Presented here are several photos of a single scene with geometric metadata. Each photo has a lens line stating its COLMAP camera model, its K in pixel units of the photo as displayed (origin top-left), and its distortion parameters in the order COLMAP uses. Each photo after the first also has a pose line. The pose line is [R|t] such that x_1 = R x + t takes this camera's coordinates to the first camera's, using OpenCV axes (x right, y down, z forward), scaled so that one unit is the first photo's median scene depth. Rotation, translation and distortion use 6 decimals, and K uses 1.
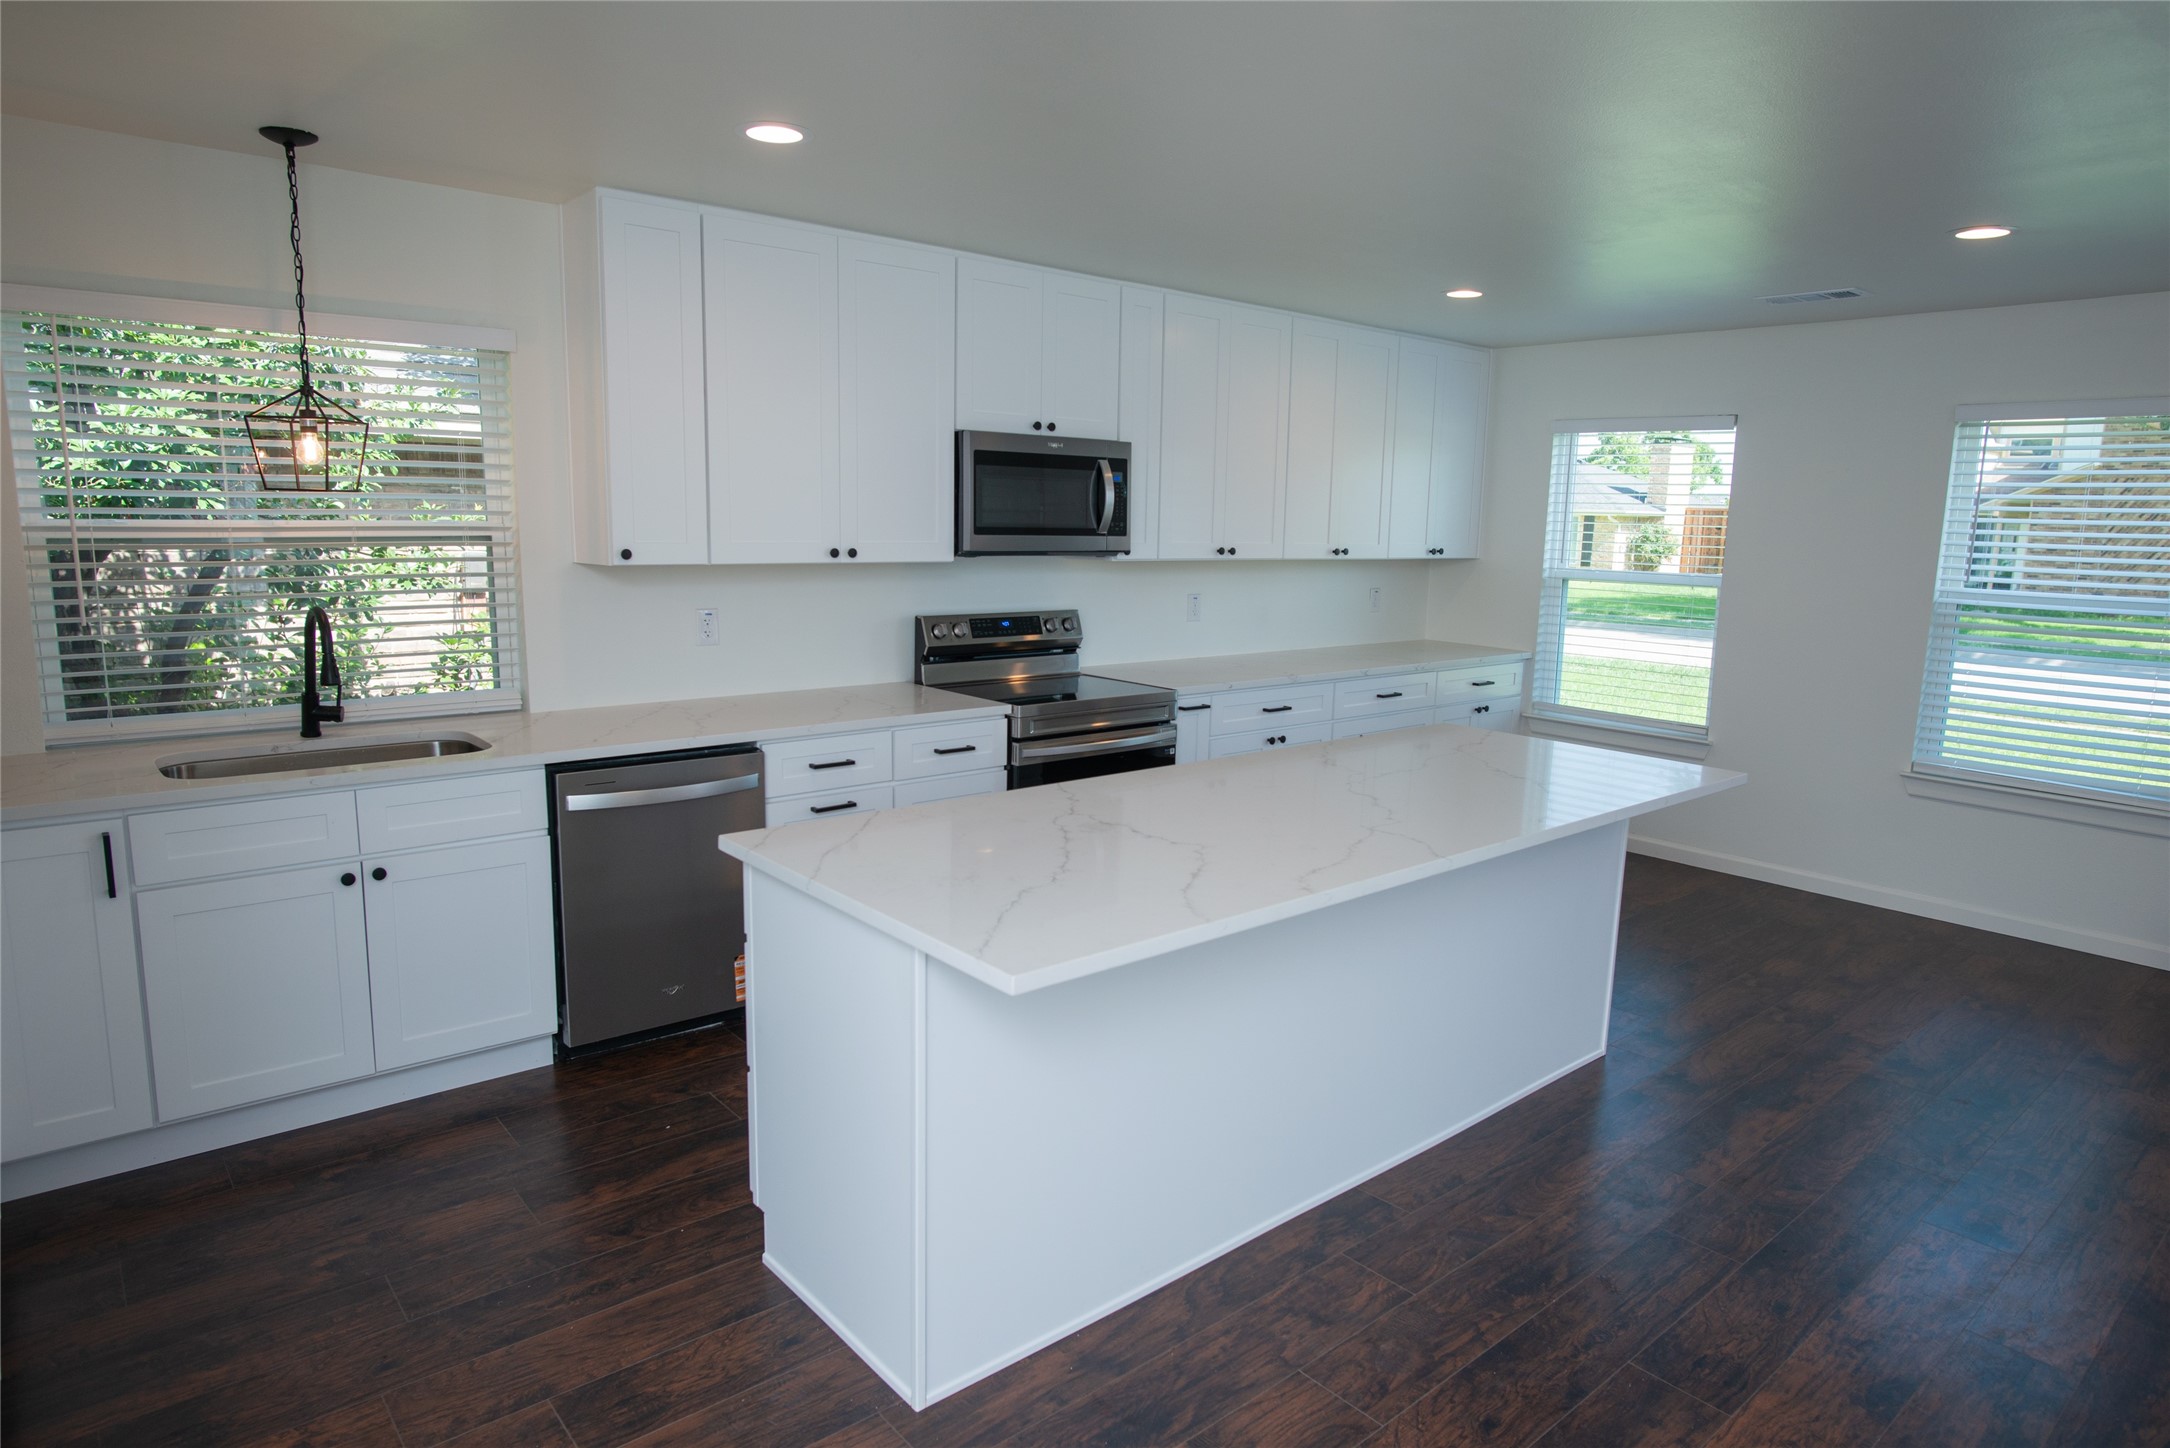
lens RADIAL K [[1243.1, 0, 1085.0], [0, 1243.1, 724.0], [0, 0, 1]] dist [-0.029150, 0.000890]
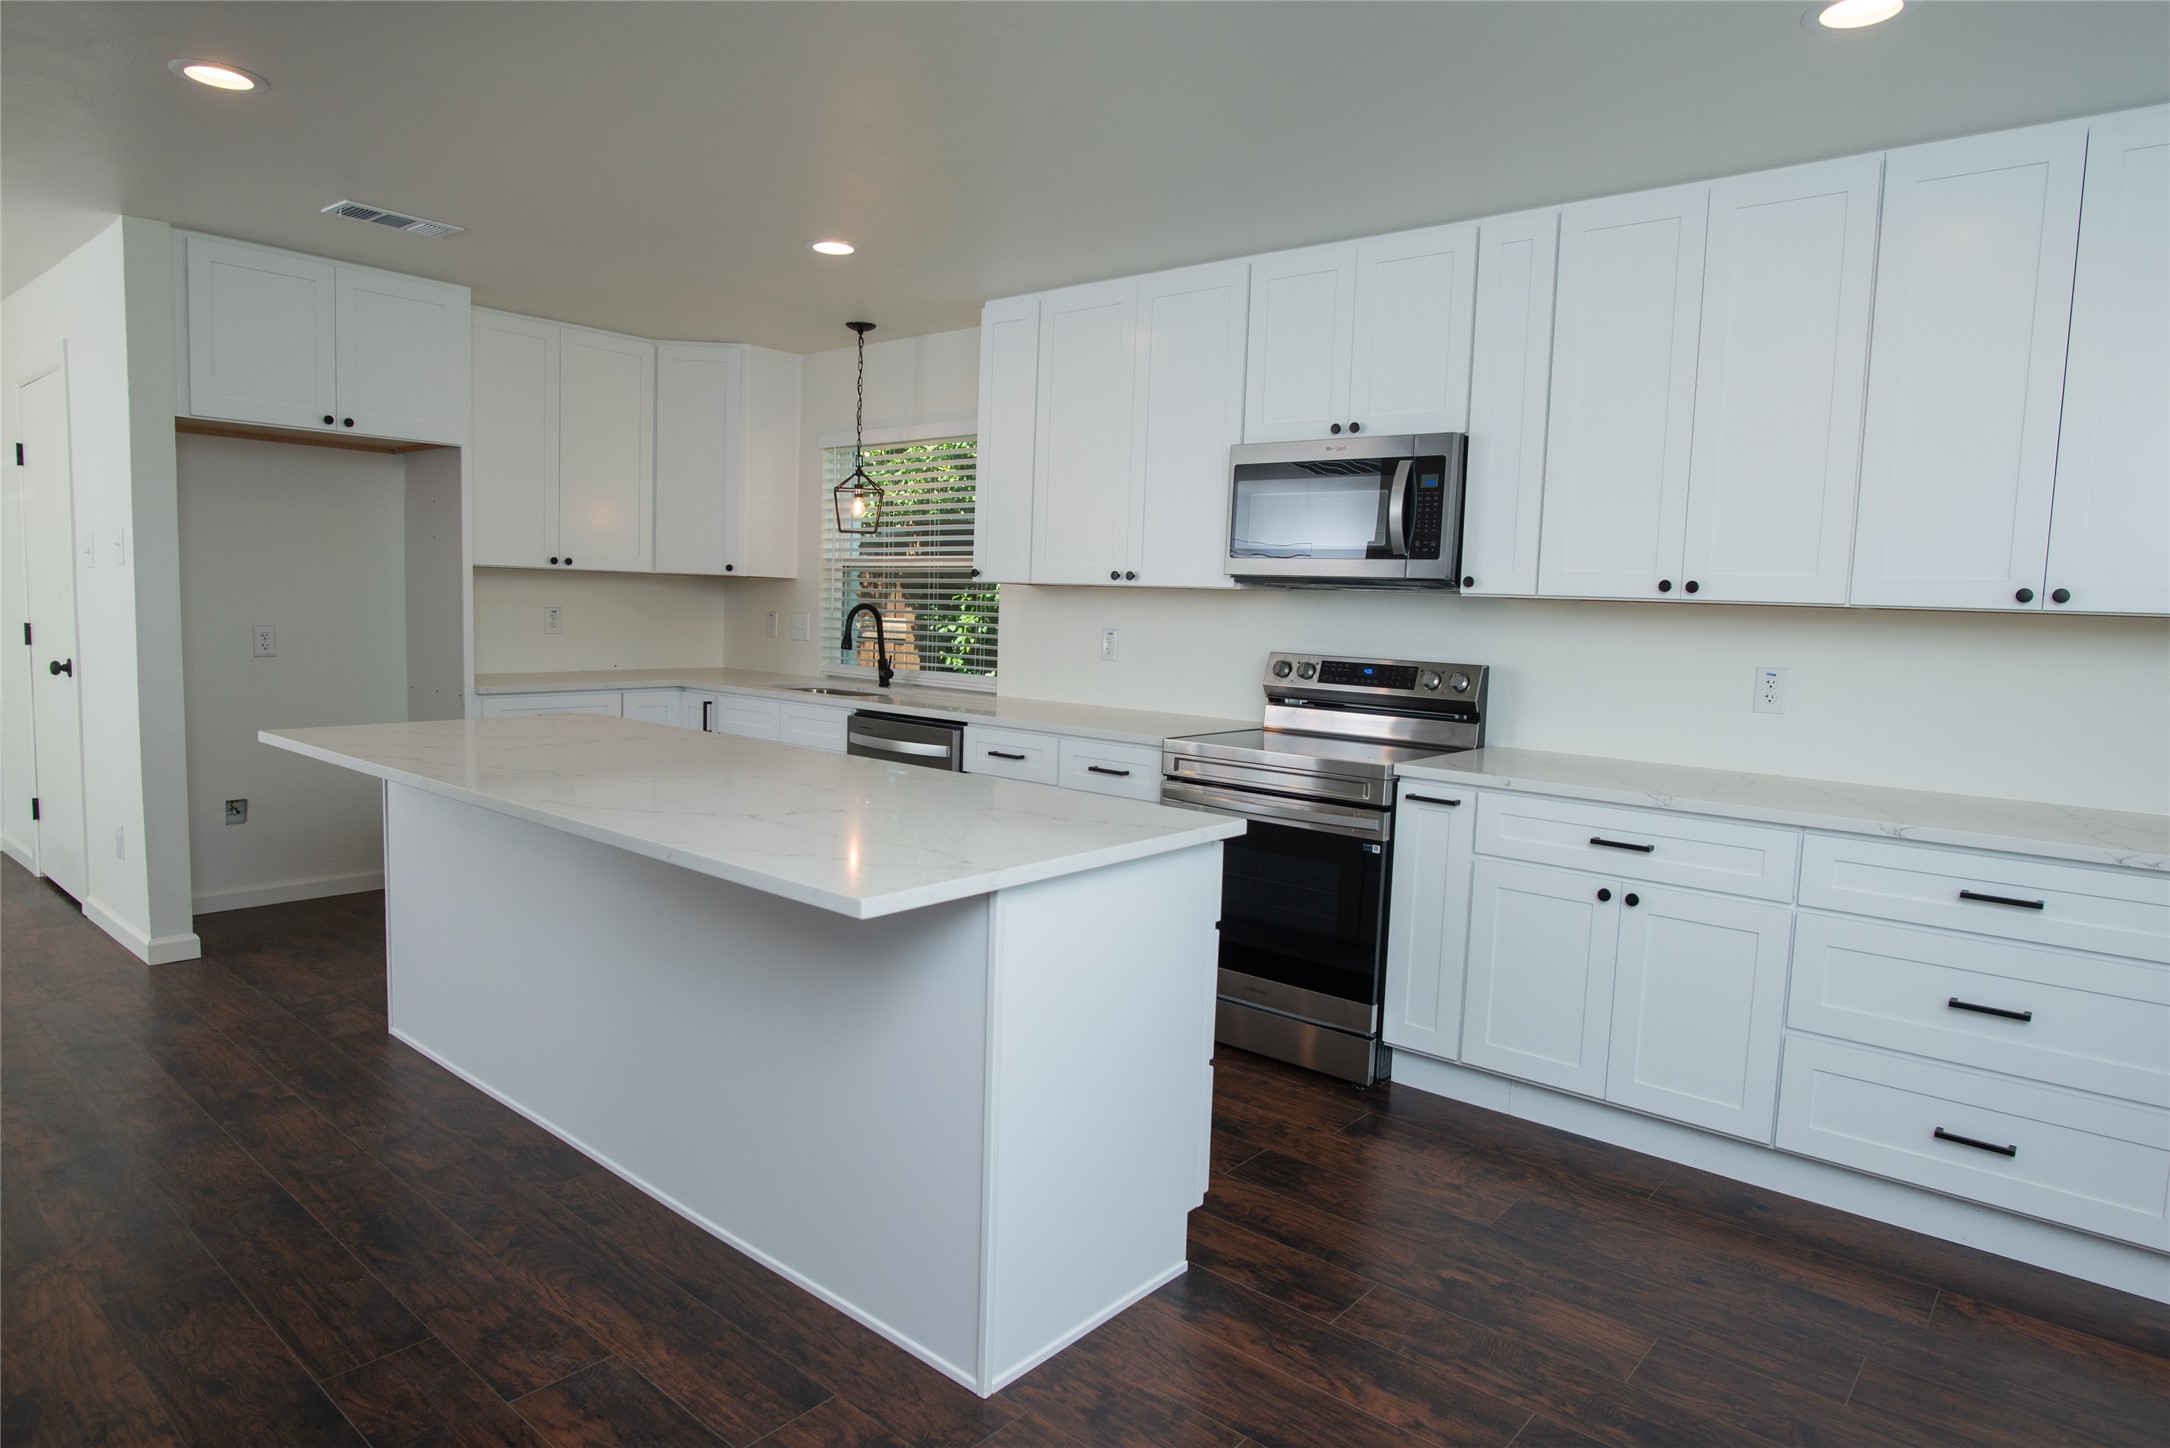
lens RADIAL K [[1259.1, 0, 1084.3], [0, 1259.1, 699.3], [0, 0, 1]] dist [0.029220, 0.022305]
pose [[0.147862, 0.101174, -0.983819, 1.312193], [-0.159068, 0.984236, 0.077310, -0.164534], [0.976132, 0.145063, 0.161625, 1.179166]]
